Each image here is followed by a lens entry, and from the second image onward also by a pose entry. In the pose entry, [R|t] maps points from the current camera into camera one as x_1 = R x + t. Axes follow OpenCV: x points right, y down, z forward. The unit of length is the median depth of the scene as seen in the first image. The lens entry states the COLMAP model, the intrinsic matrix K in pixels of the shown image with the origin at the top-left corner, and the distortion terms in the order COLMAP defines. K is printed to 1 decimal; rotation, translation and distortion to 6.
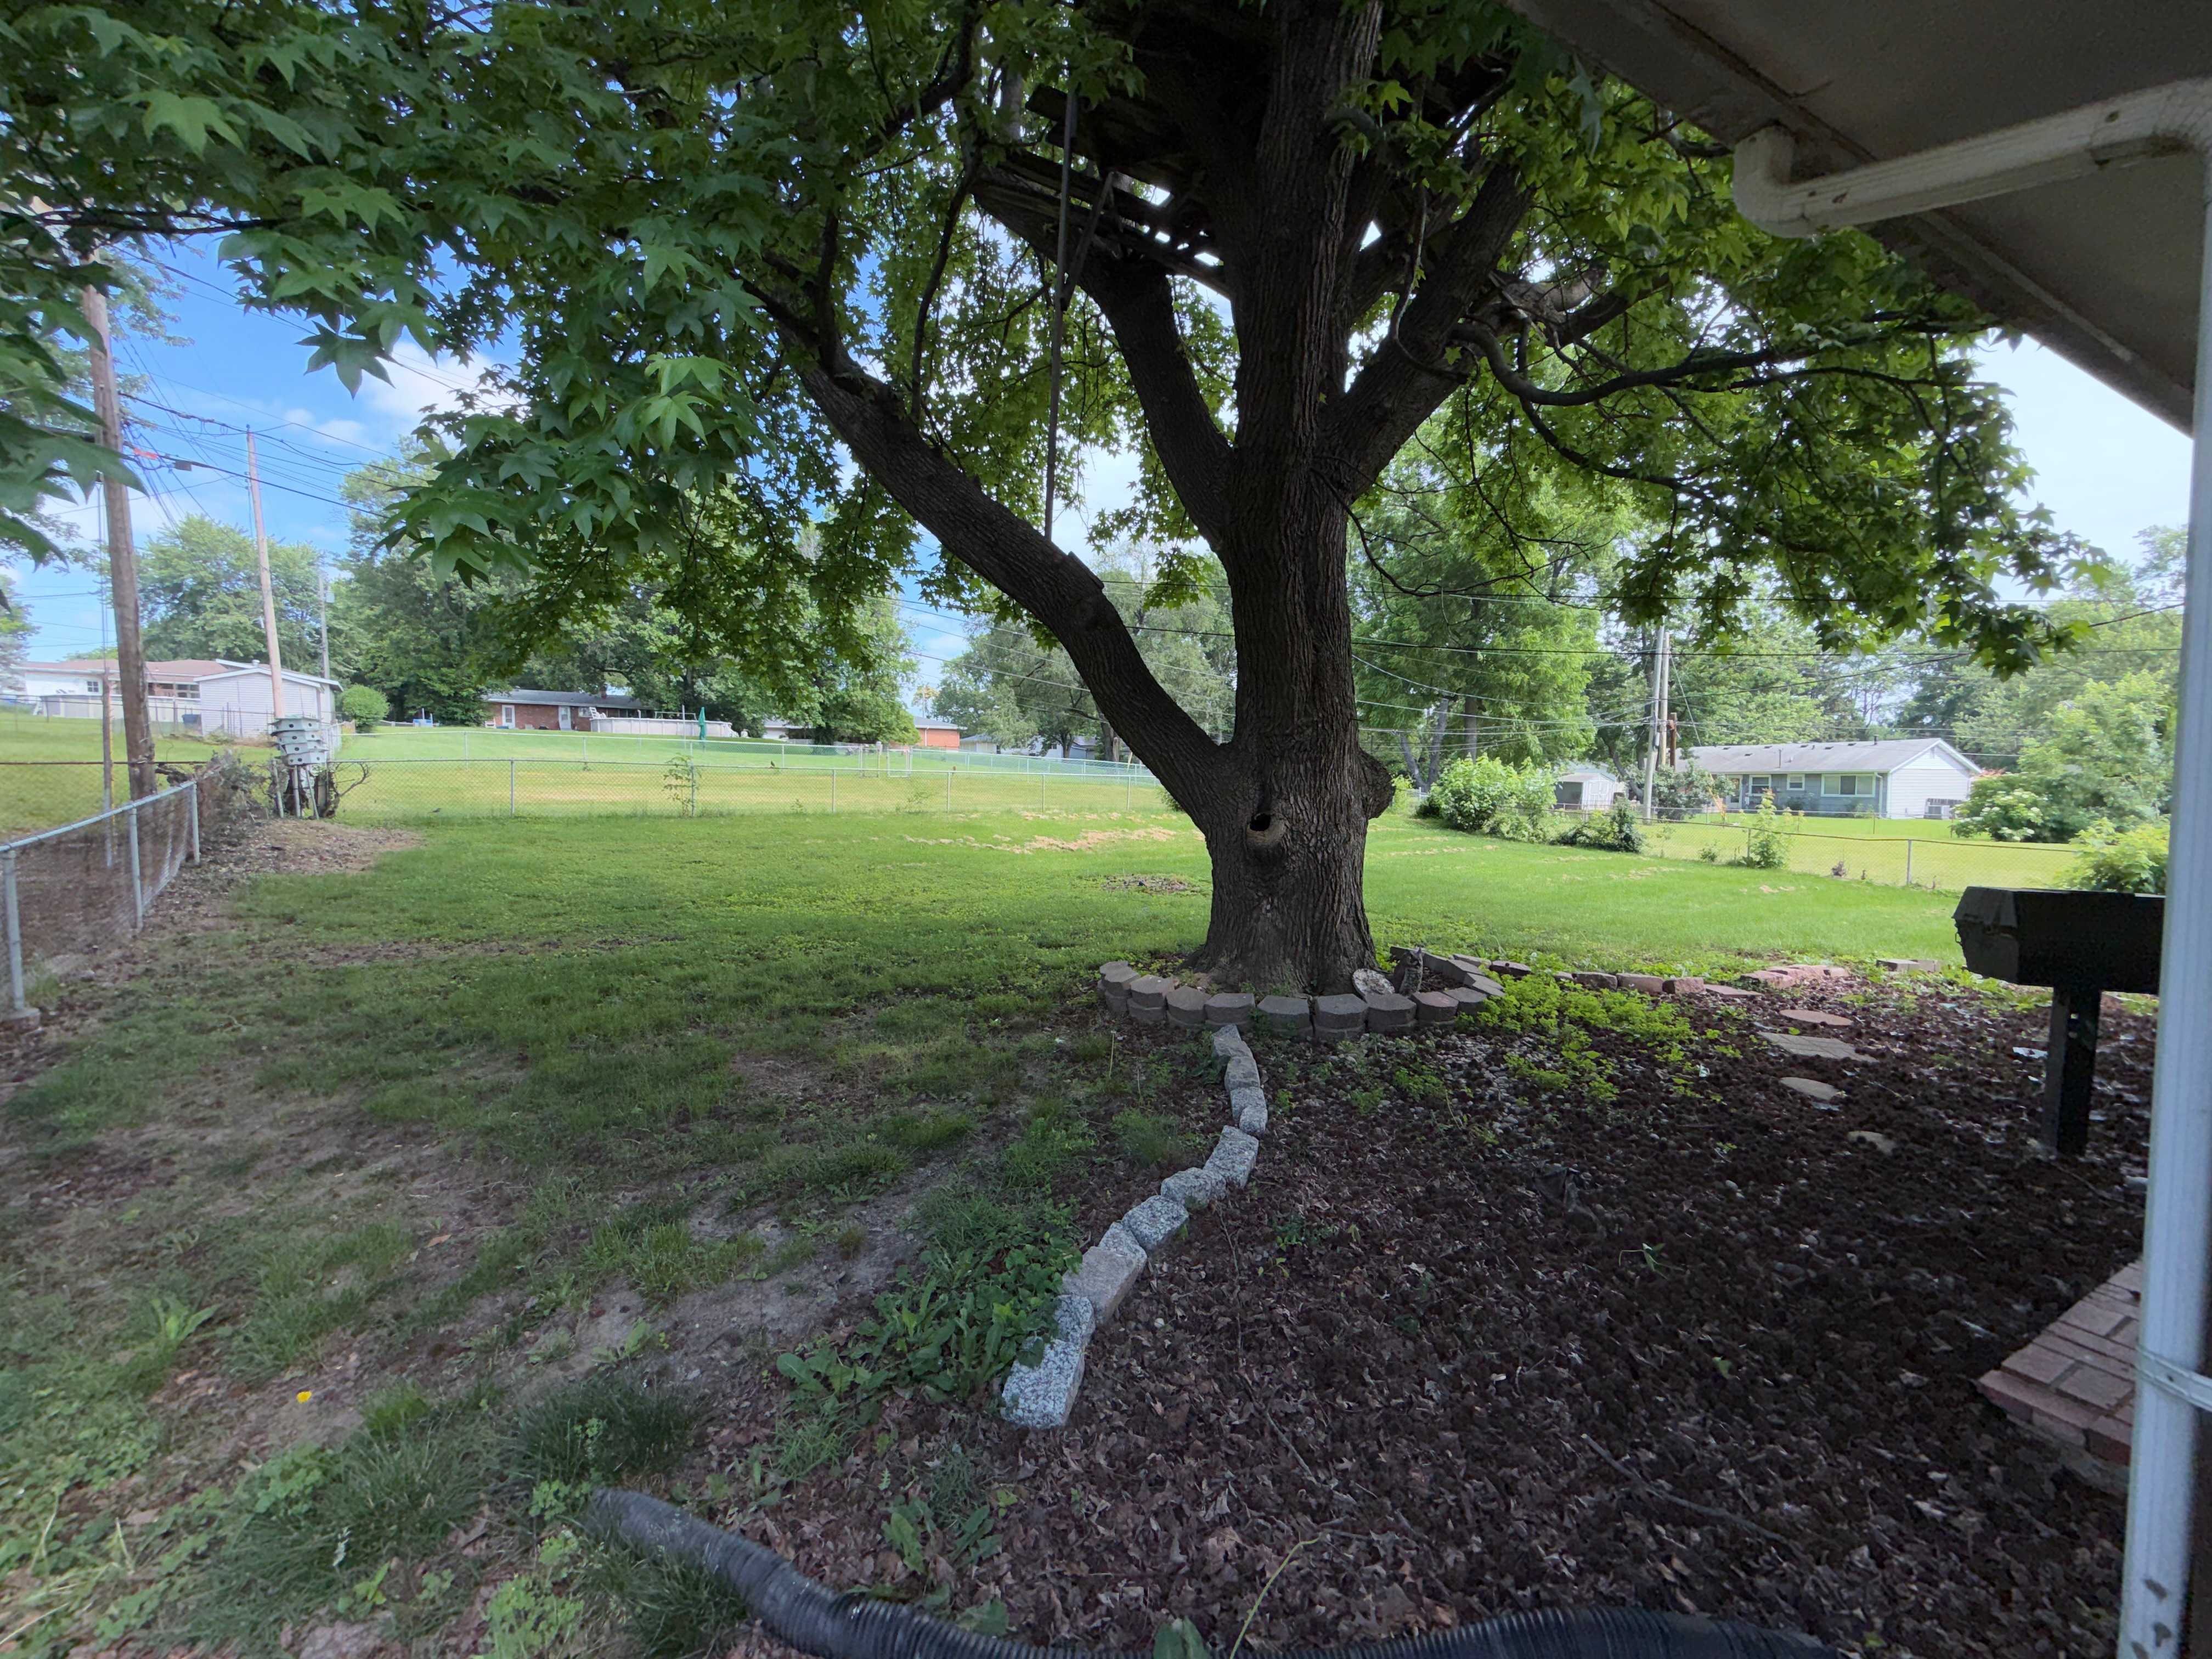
lens RADIAL K [[879.6, 0, 1098.6], [0, 879.6, 829.1], [0, 0, 1]] dist [0.000254, -0.000389]
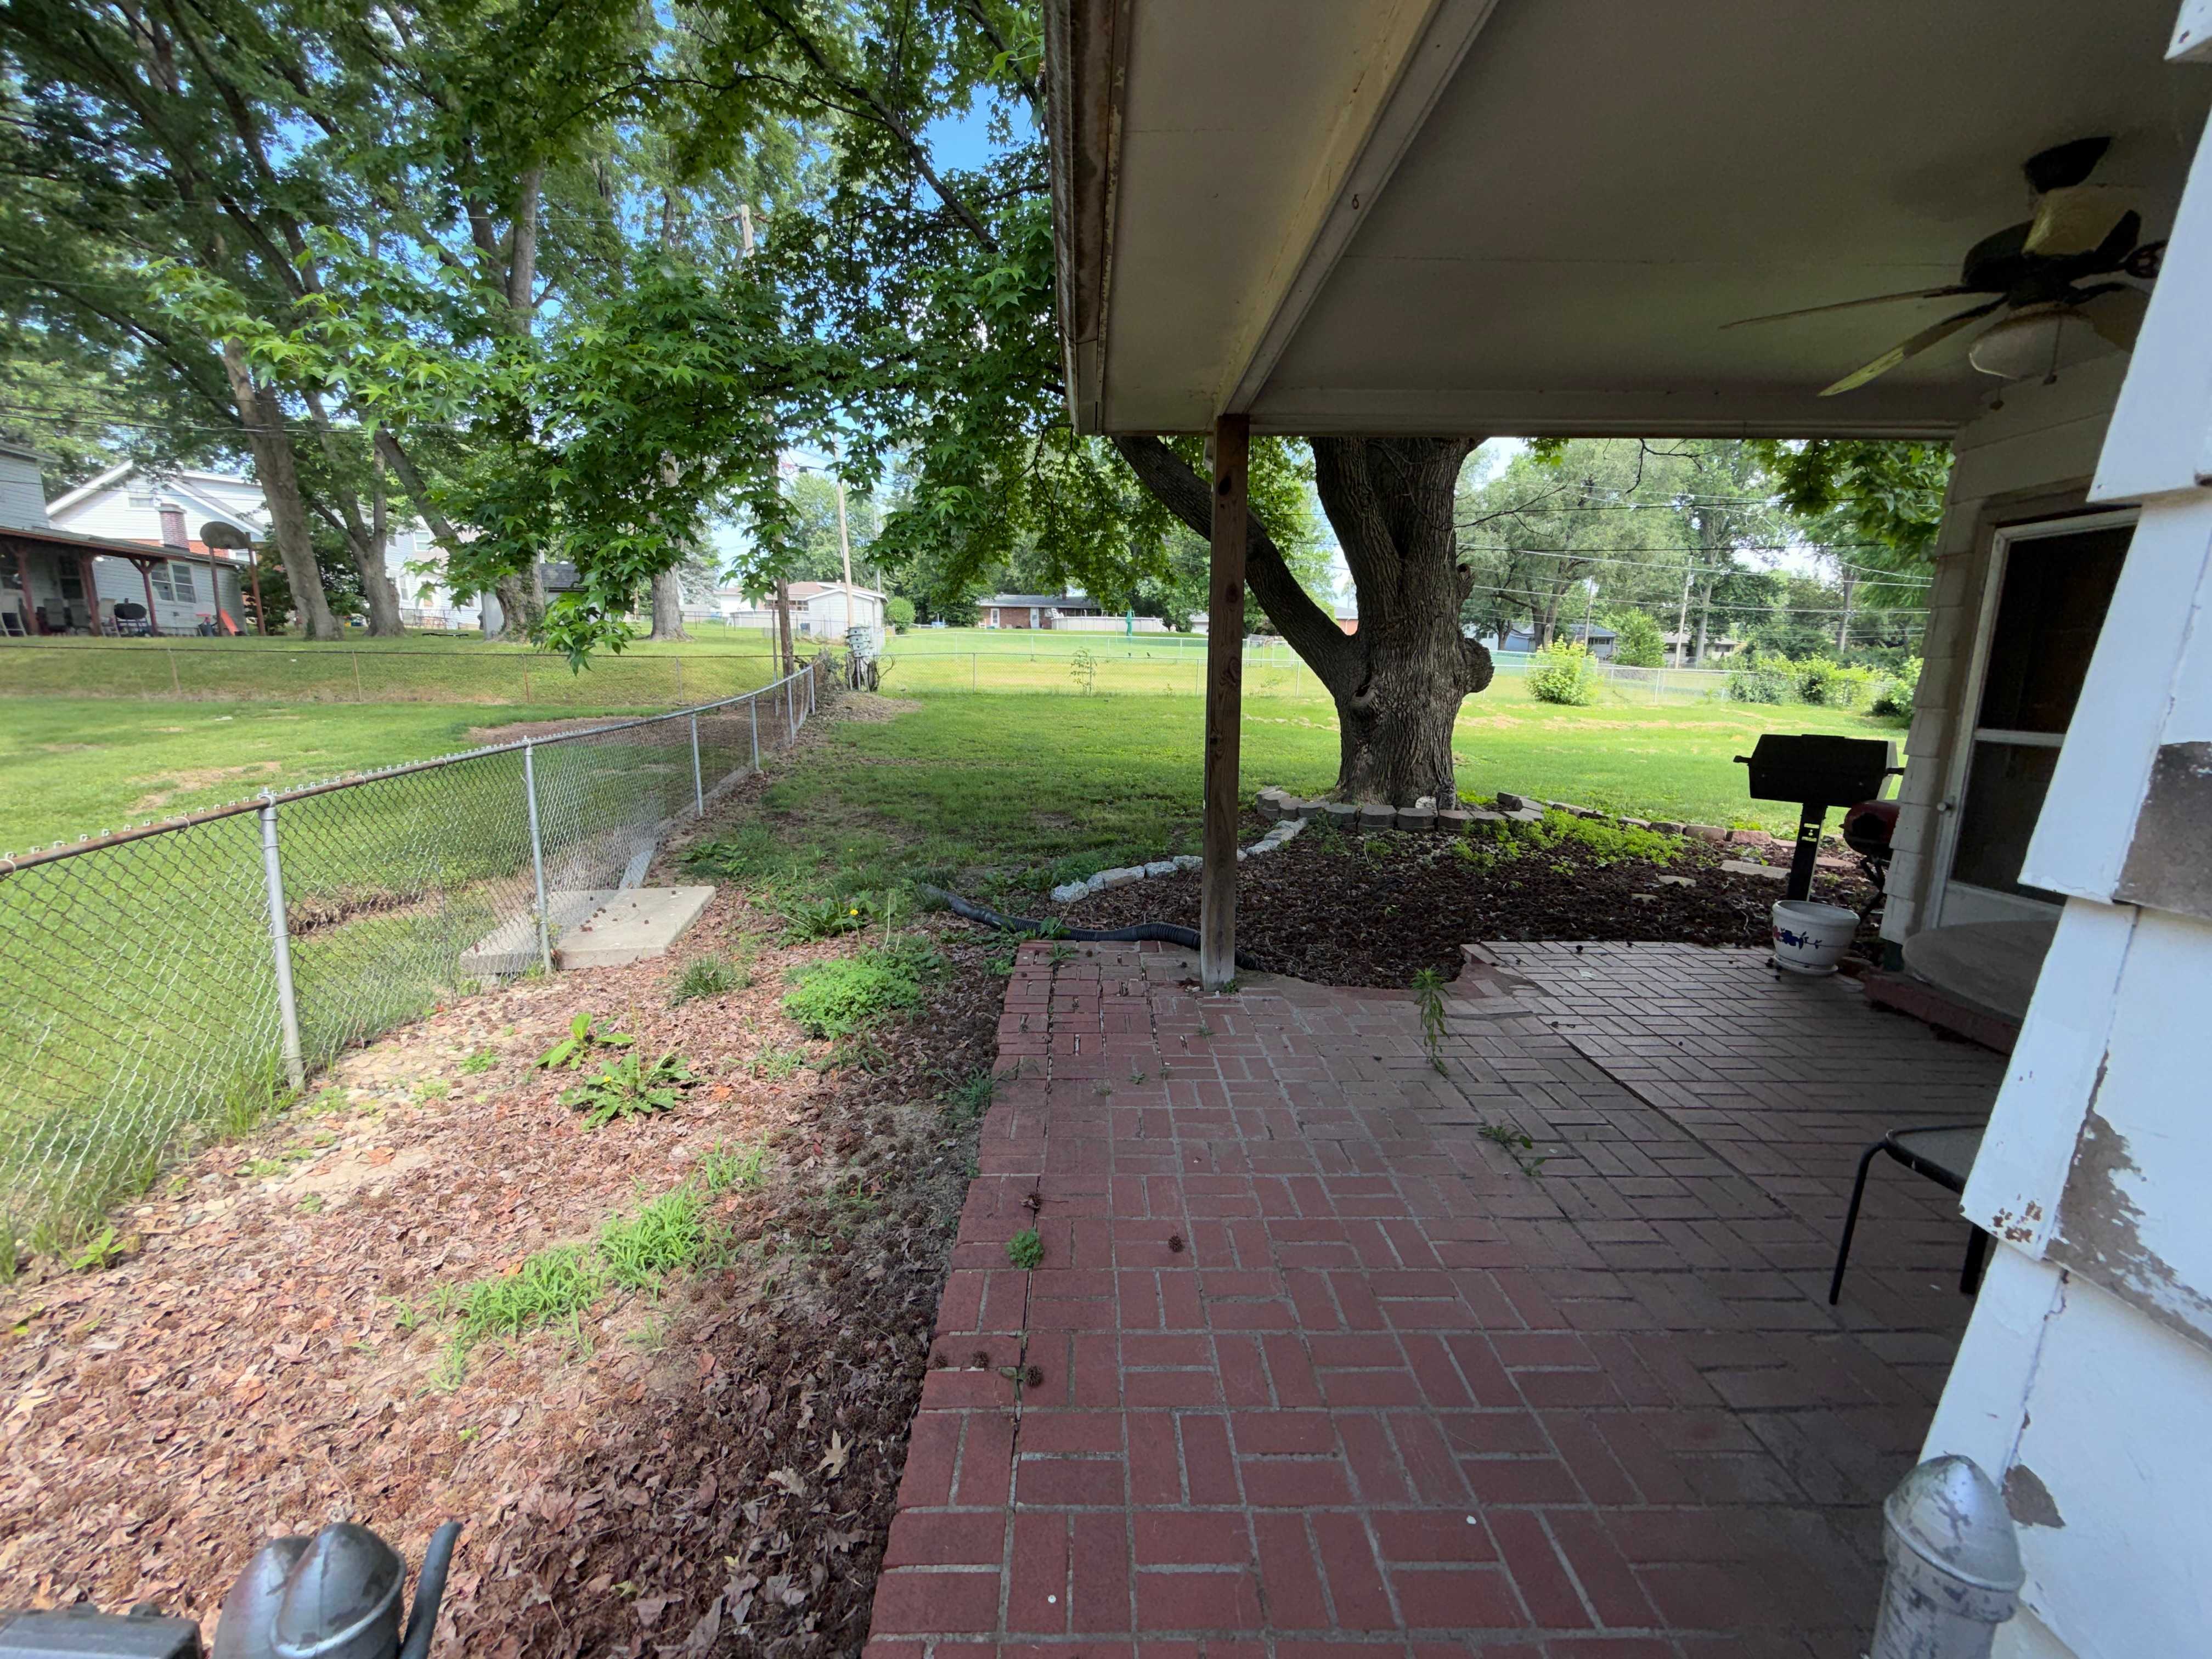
lens RADIAL K [[879.6, 0, 1098.6], [0, 879.6, 829.1], [0, 0, 1]] dist [0.000254, -0.000389]
pose [[0.886559, 0.083752, -0.454972, 0.115053], [-0.028693, 0.991537, 0.126613, 0.011296], [0.461726, -0.099196, 0.881459, -0.119500]]
